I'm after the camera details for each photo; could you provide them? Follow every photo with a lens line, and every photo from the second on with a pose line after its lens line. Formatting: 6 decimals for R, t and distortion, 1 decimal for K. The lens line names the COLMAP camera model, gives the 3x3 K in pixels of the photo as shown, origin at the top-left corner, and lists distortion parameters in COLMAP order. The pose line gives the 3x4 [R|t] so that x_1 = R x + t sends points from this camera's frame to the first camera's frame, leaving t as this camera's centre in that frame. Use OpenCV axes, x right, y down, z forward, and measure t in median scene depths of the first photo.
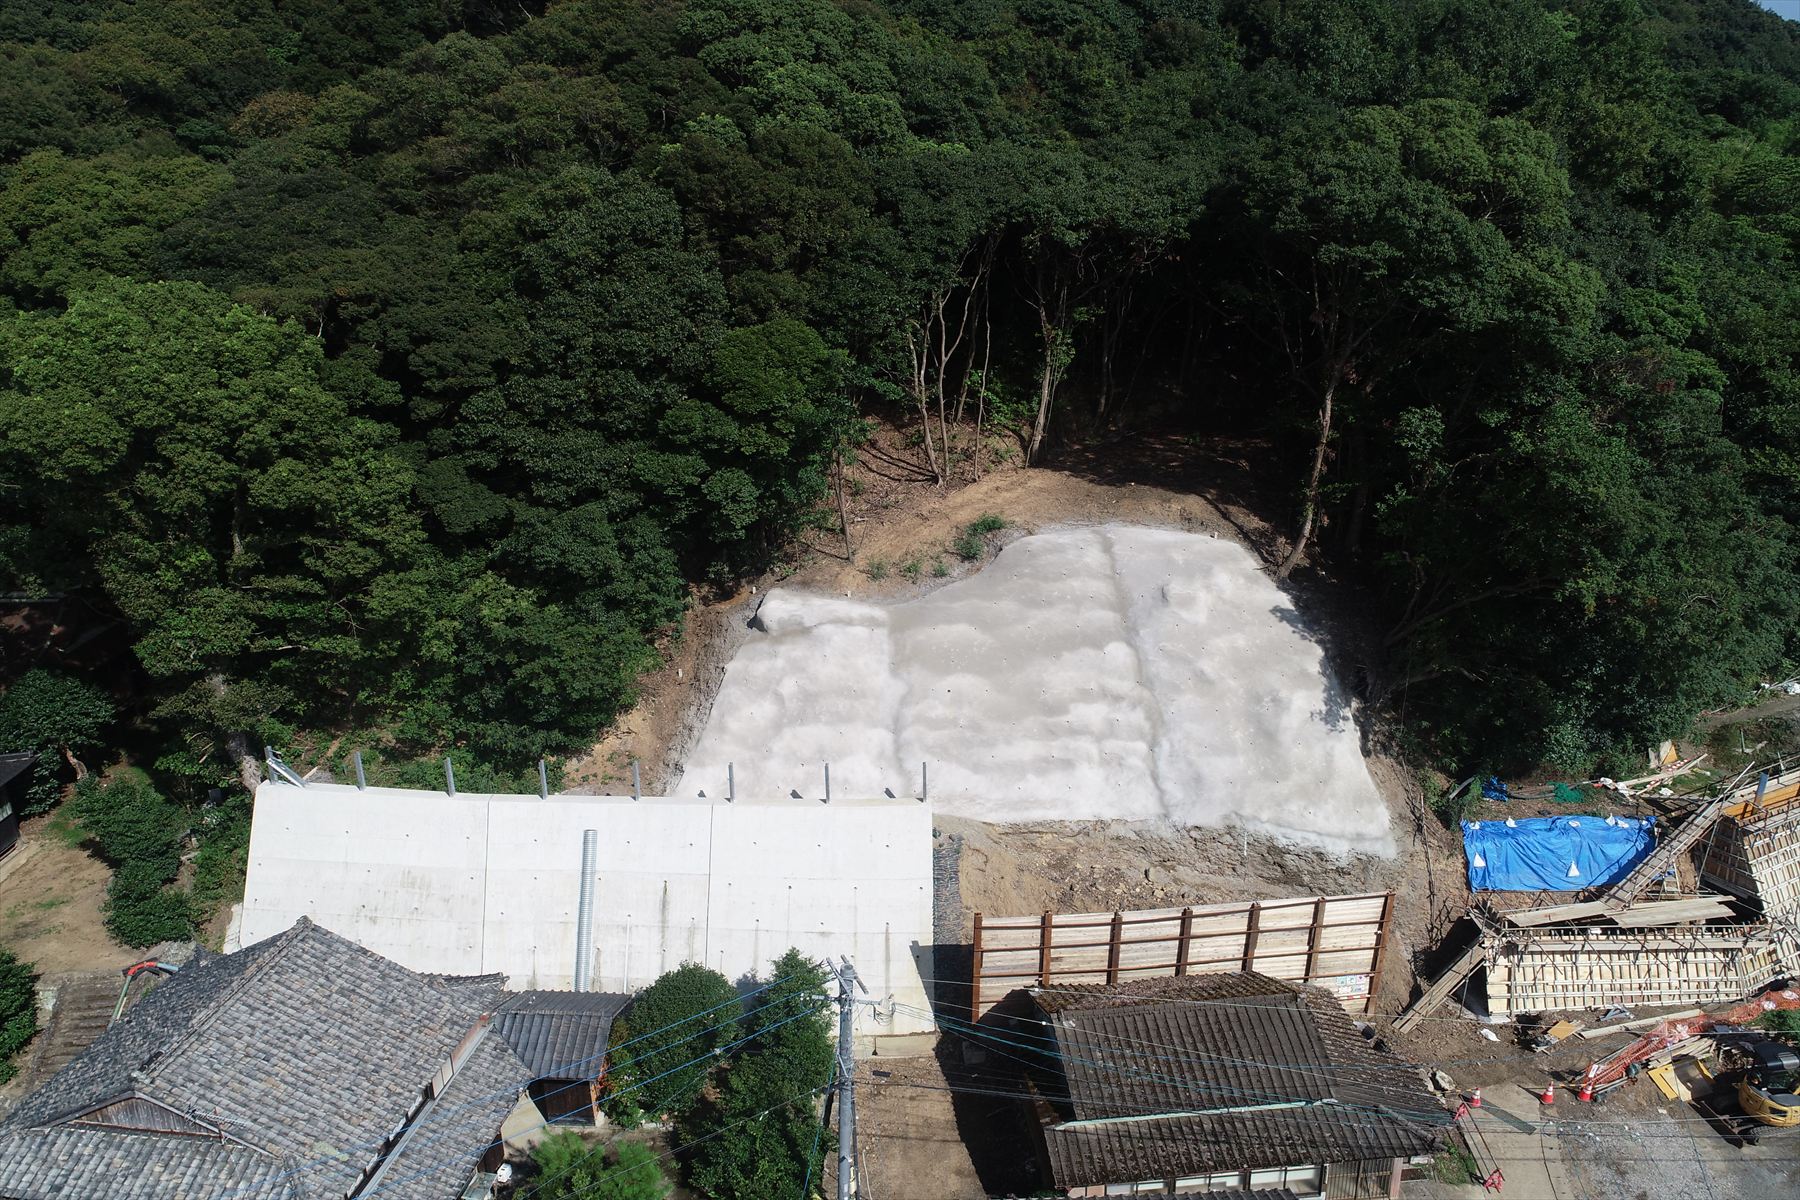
lens RADIAL K [[1211.8, 0, 908.7], [0, 1211.8, 635.6], [0, 0, 1]] dist [0.001559, 0.002106]
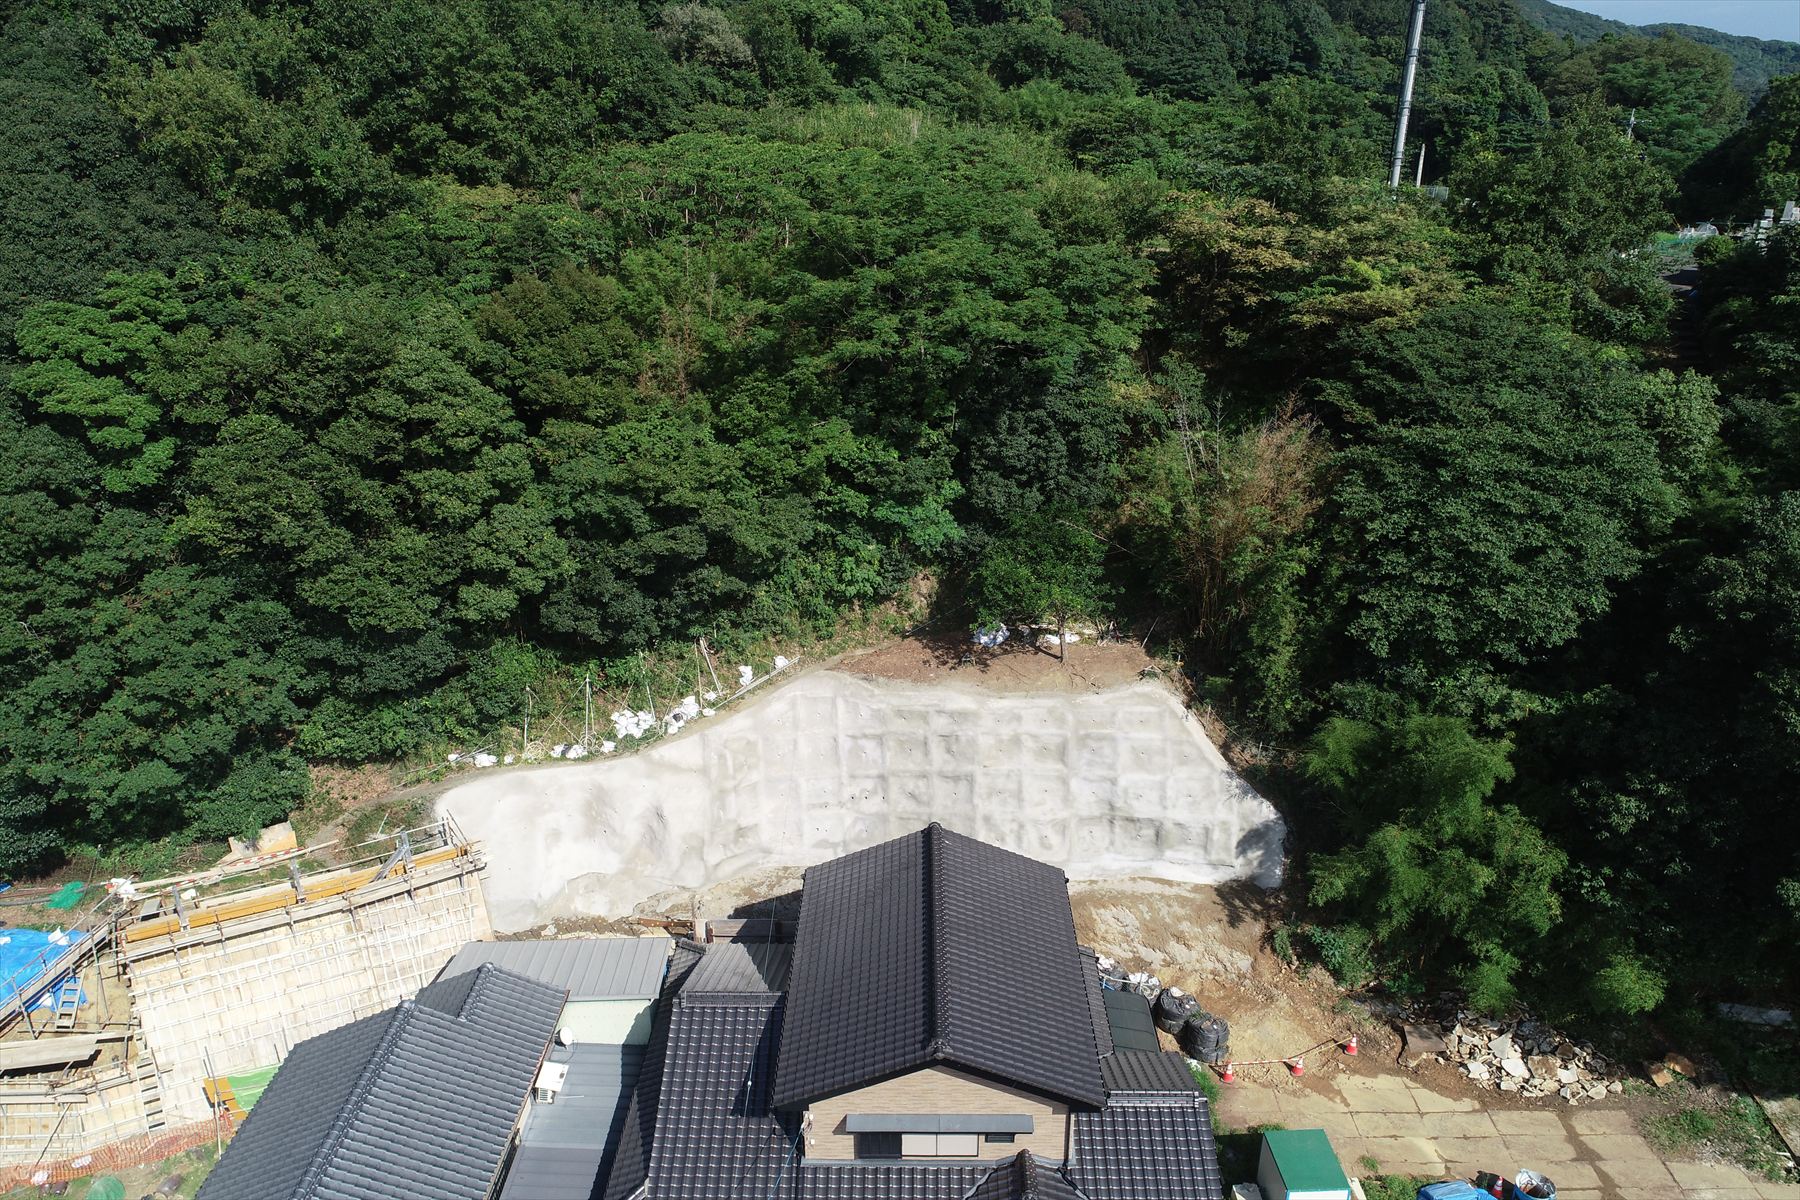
lens RADIAL K [[1211.8, 0, 908.7], [0, 1211.8, 635.6], [0, 0, 1]] dist [0.001559, 0.002106]
pose [[0.999928, -0.000480, 0.012010, 1.222771], [-0.000039, 0.999068, 0.043158, -0.098938], [-0.012020, -0.043155, 0.998996, 0.159186]]
